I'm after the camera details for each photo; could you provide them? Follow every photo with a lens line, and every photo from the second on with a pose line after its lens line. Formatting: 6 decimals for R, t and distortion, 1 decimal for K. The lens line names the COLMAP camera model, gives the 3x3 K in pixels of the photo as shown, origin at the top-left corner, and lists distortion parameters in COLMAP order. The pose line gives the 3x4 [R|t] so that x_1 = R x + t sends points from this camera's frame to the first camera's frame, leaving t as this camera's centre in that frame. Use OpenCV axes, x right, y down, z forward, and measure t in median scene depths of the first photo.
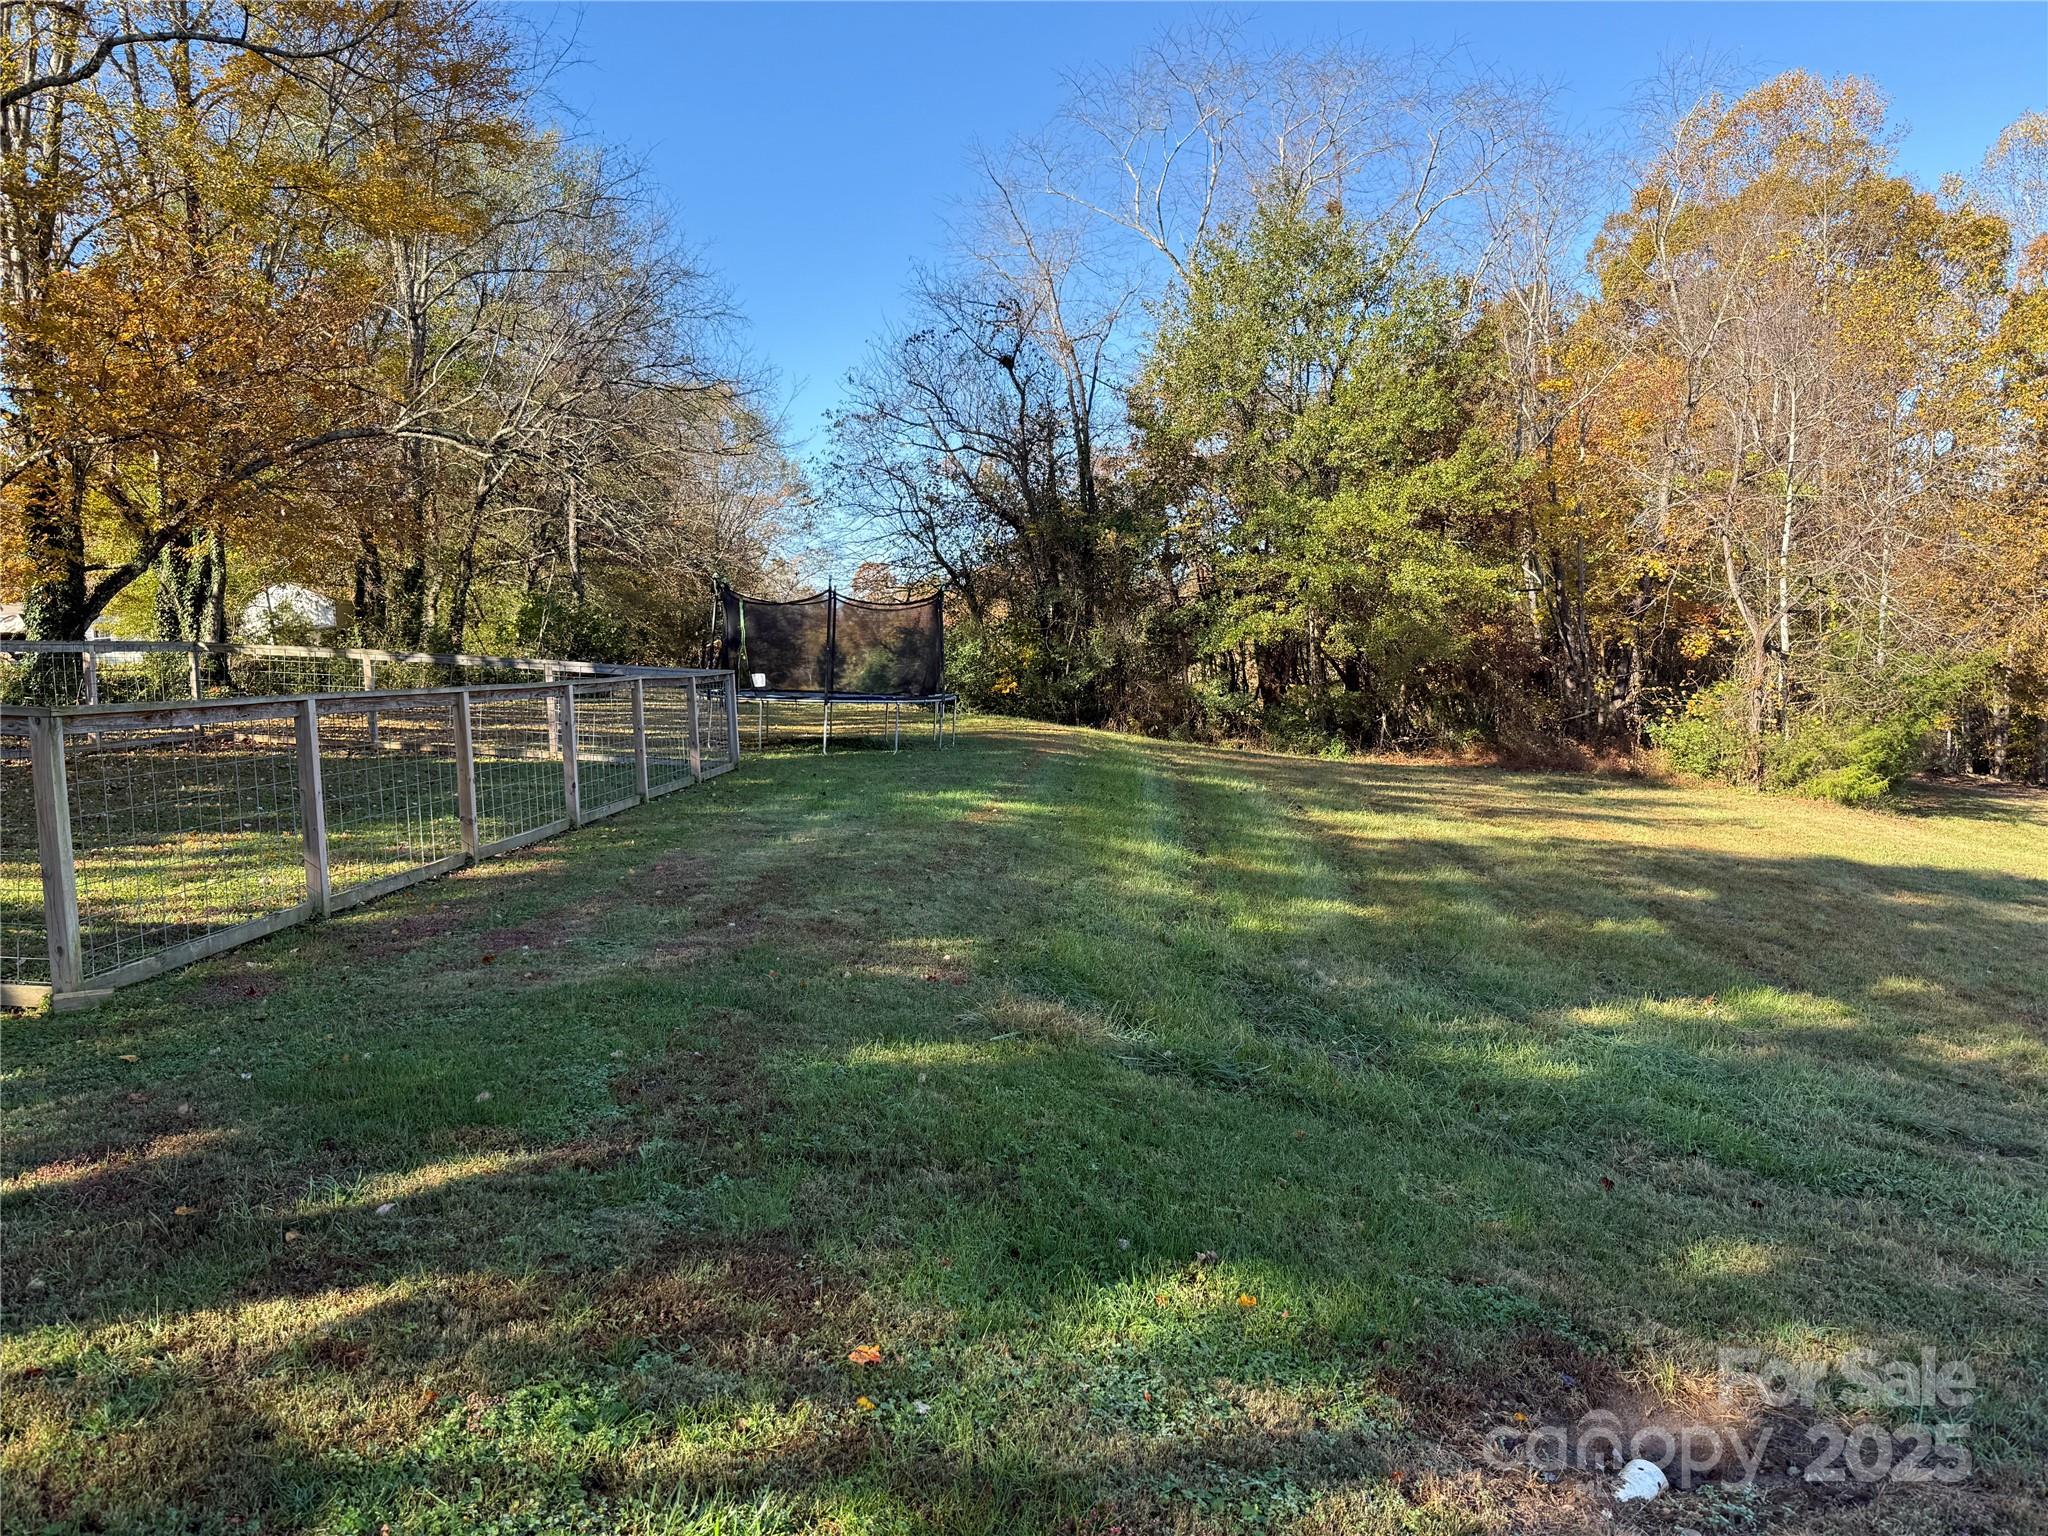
lens RADIAL K [[1656.4, 0, 1033.3], [0, 1656.4, 767.4], [0, 0, 1]] dist [0.147434, -0.251775]
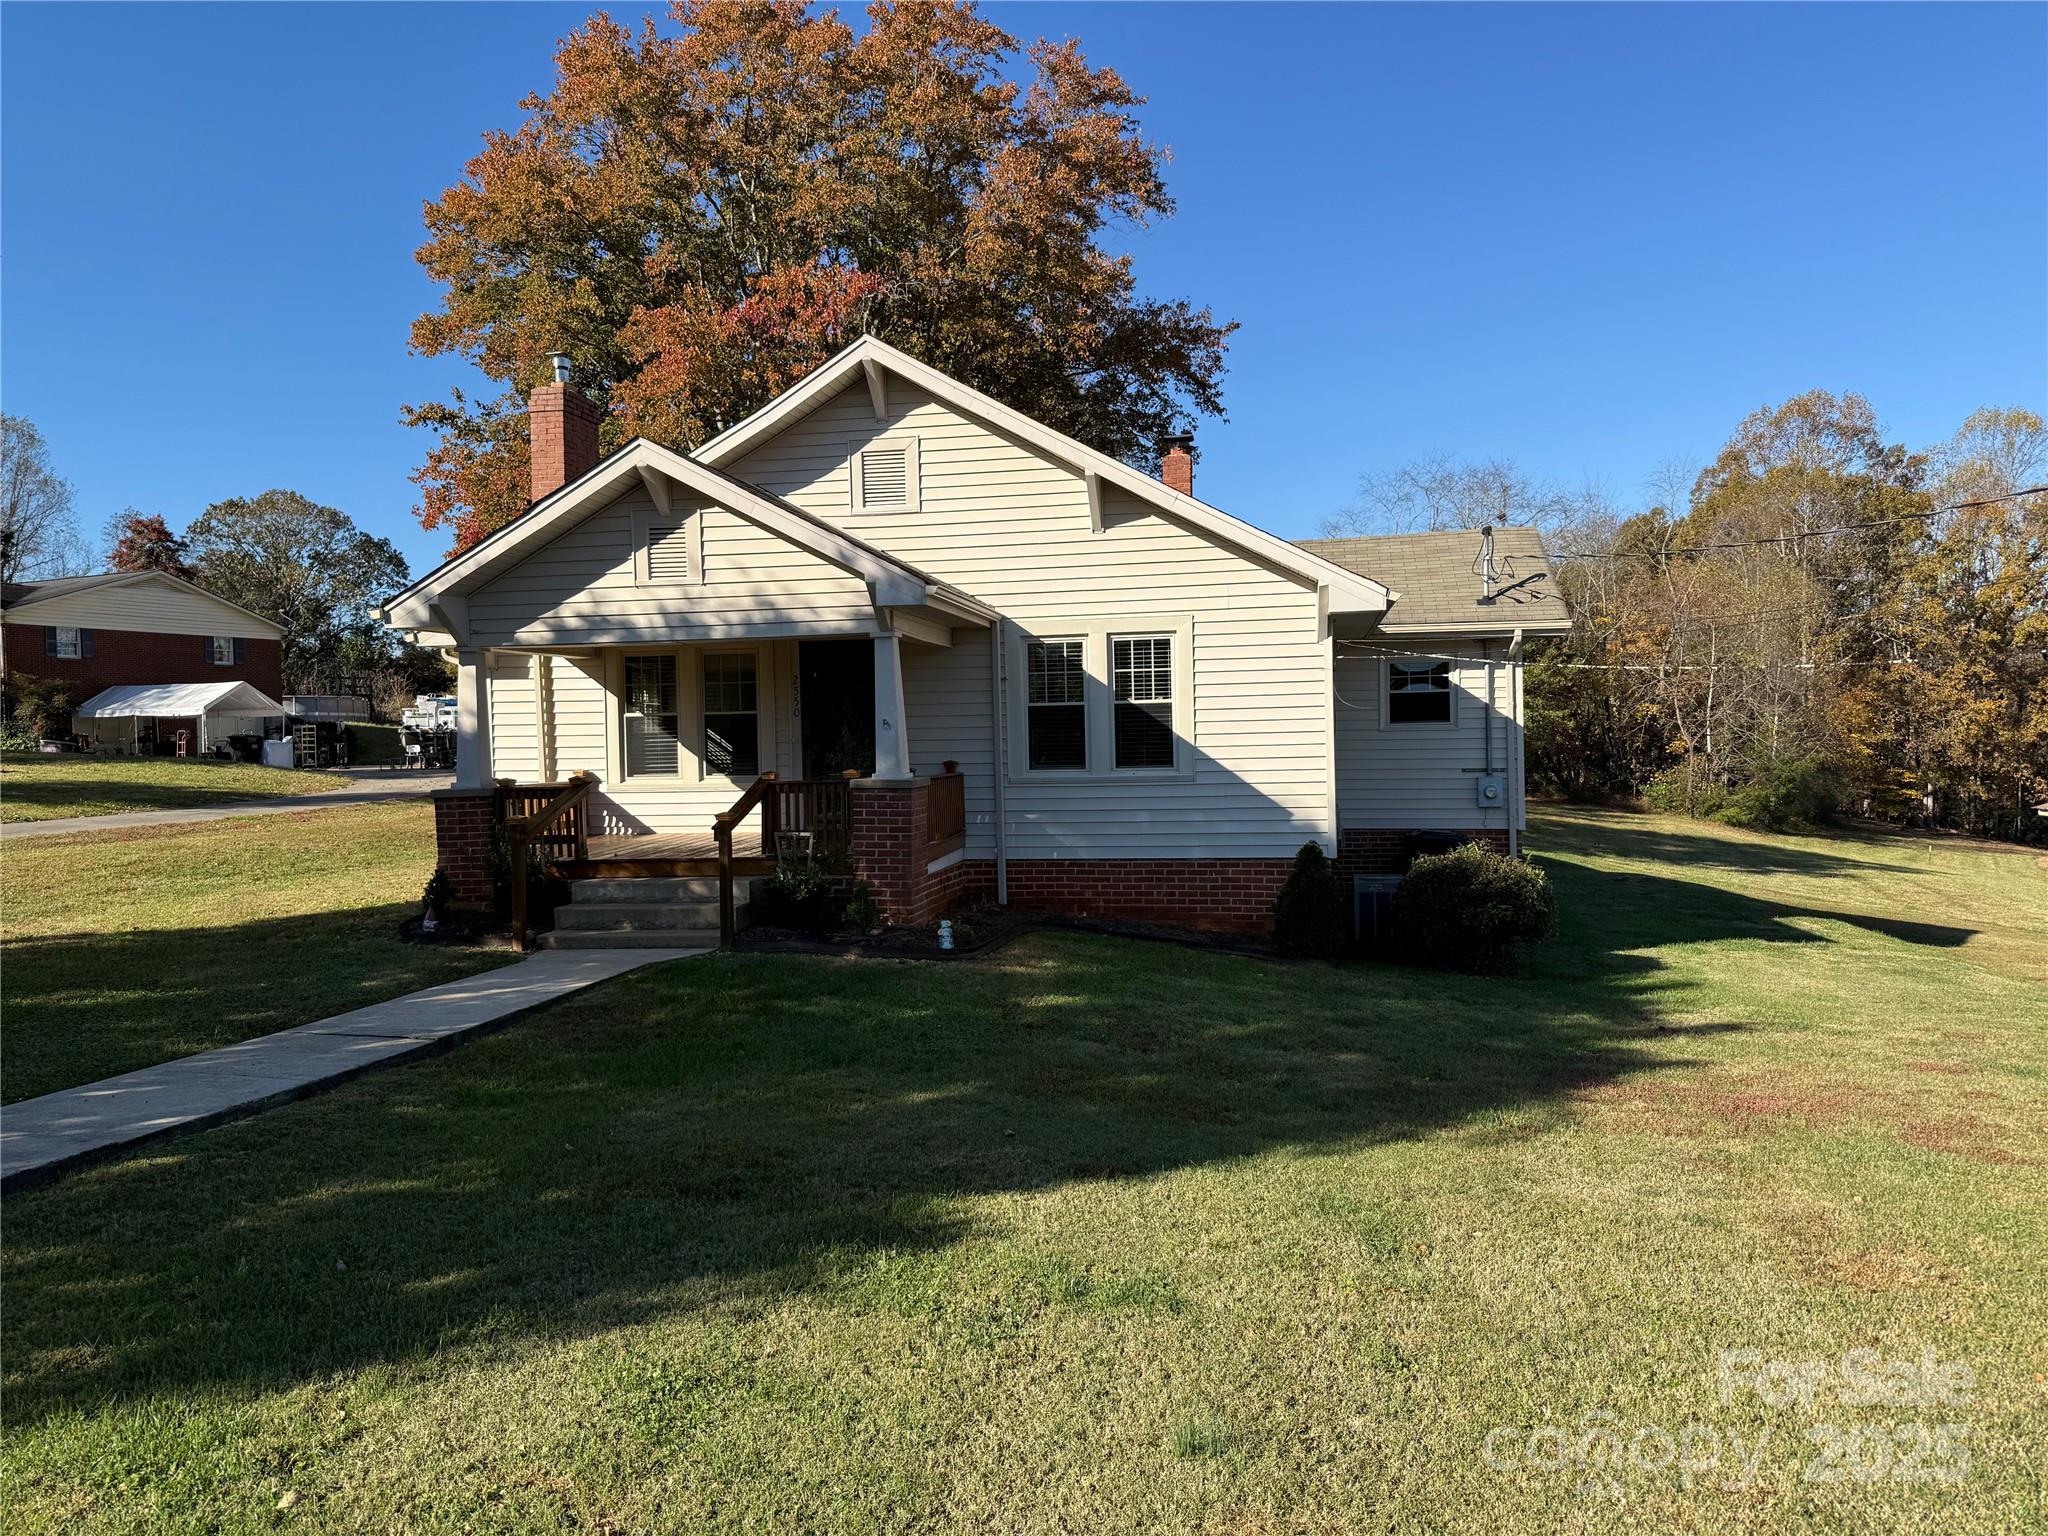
lens RADIAL K [[1449.3, 0, 1034.1], [0, 1449.3, 764.7], [0, 0, 1]] dist [0.056913, -0.088841]
pose [[0.983482, 0.030880, -0.178351, -0.056779], [-0.036740, 0.998885, -0.029652, 0.031149], [0.177236, 0.035715, 0.983520, -0.941758]]
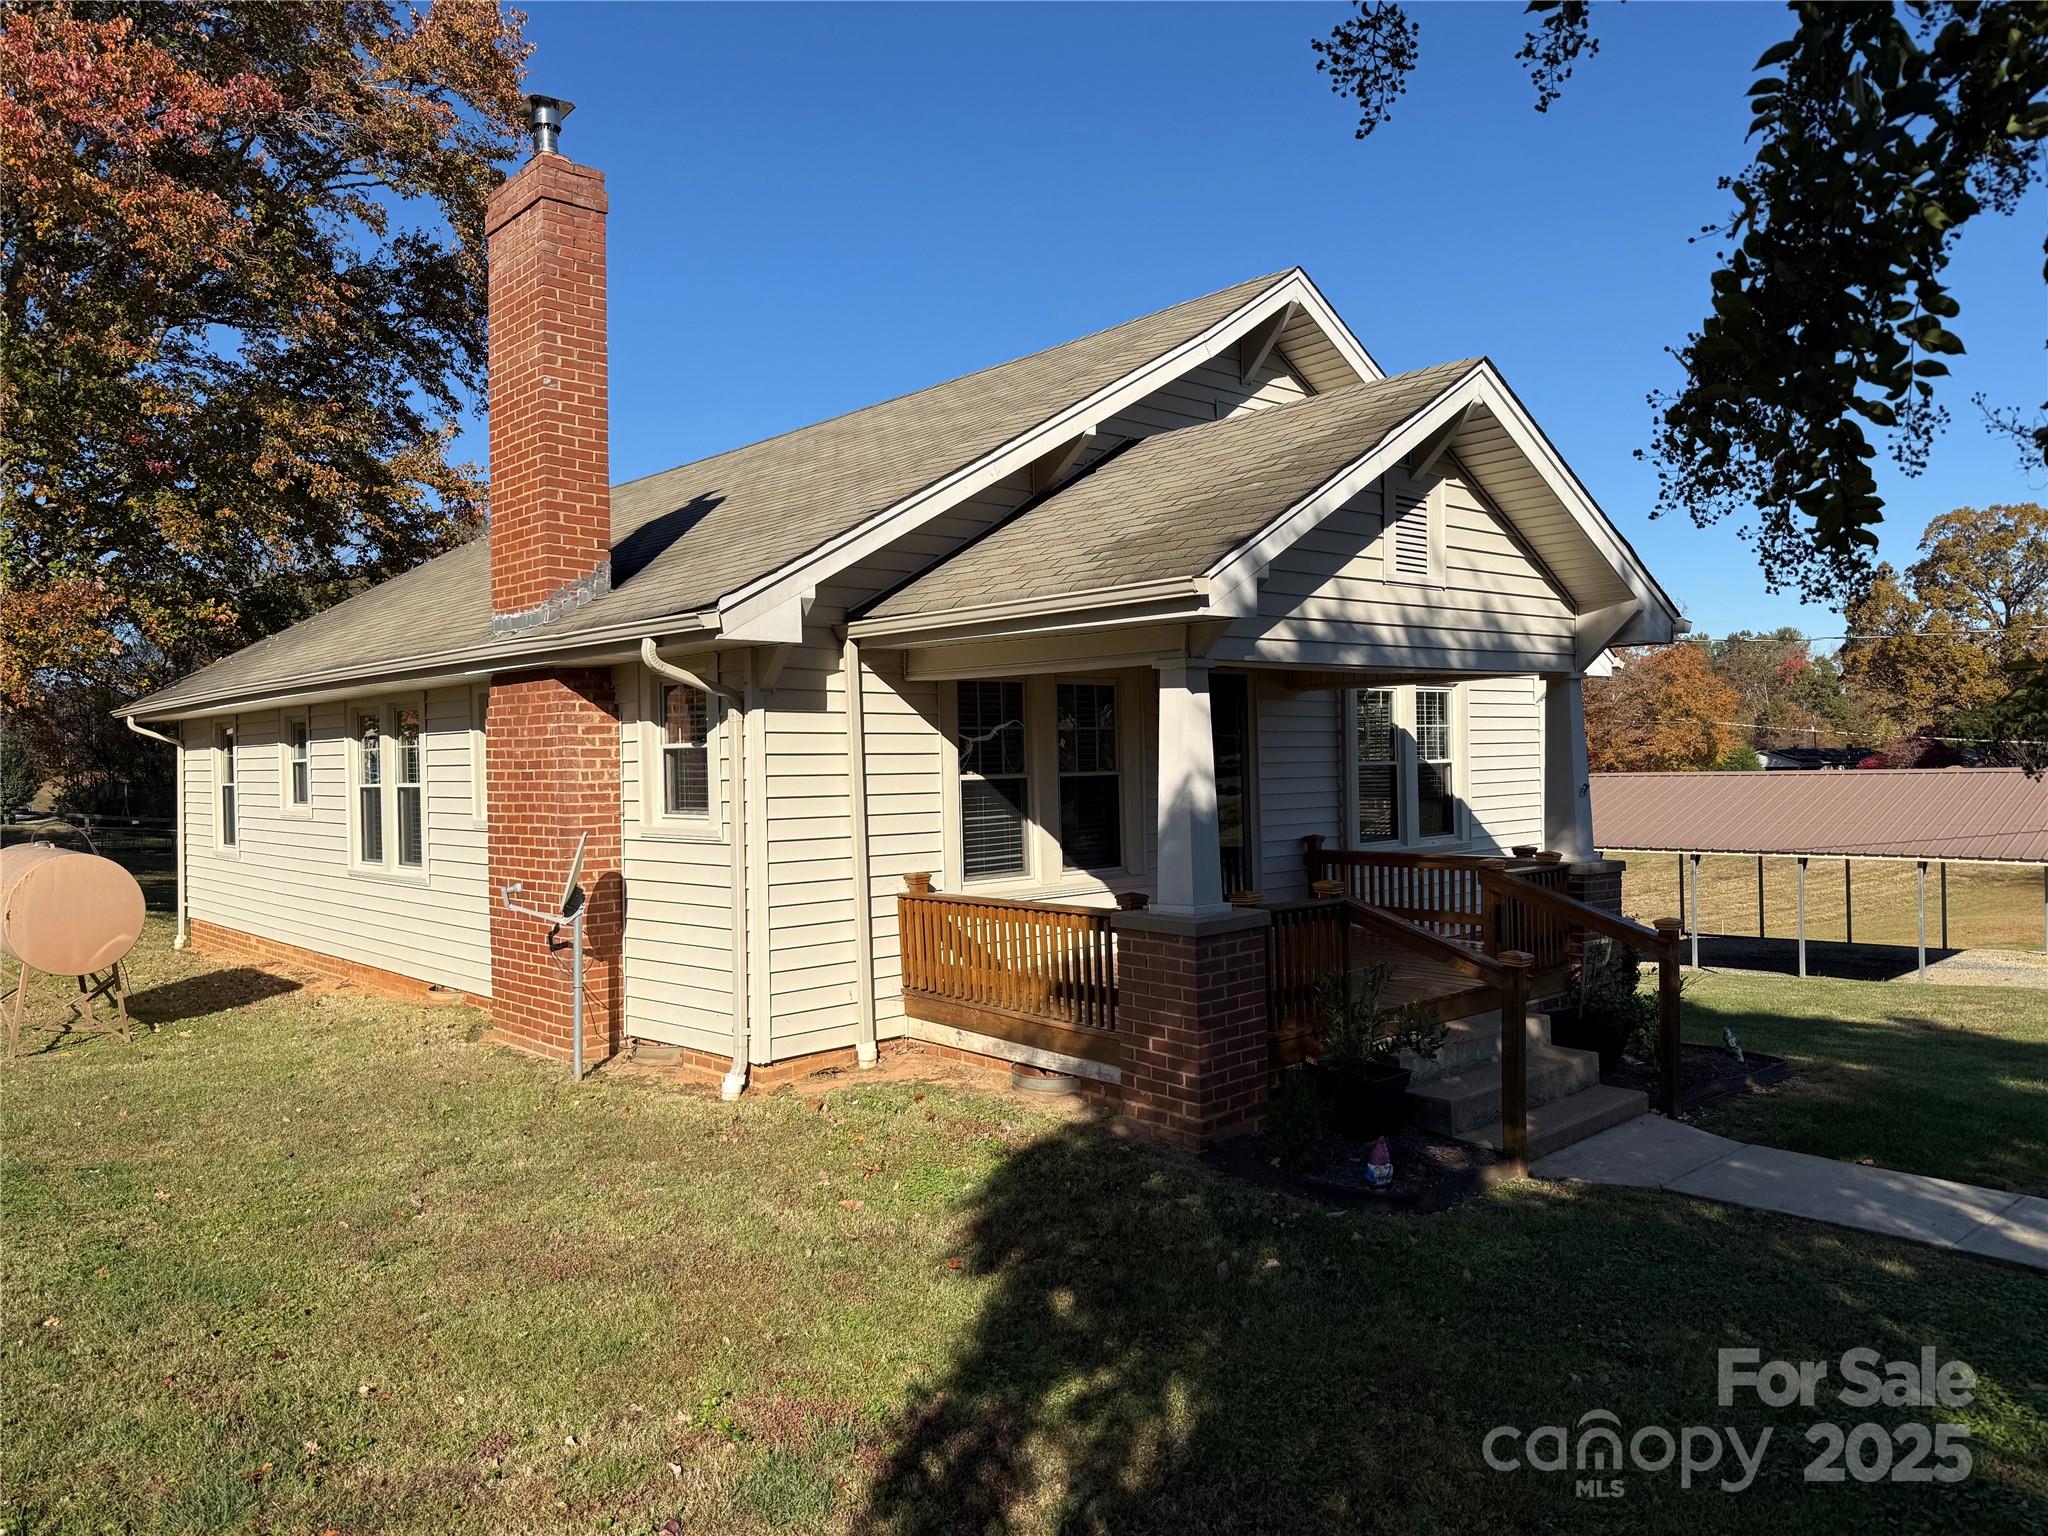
lens RADIAL K [[1449.3, 0, 1034.1], [0, 1449.3, 764.7], [0, 0, 1]] dist [0.056913, -0.088841]
pose [[0.728293, 0.026962, 0.684735, -0.370001], [0.030189, 0.996993, -0.071367, 0.025296], [-0.684600, 0.072647, 0.725289, -0.762952]]
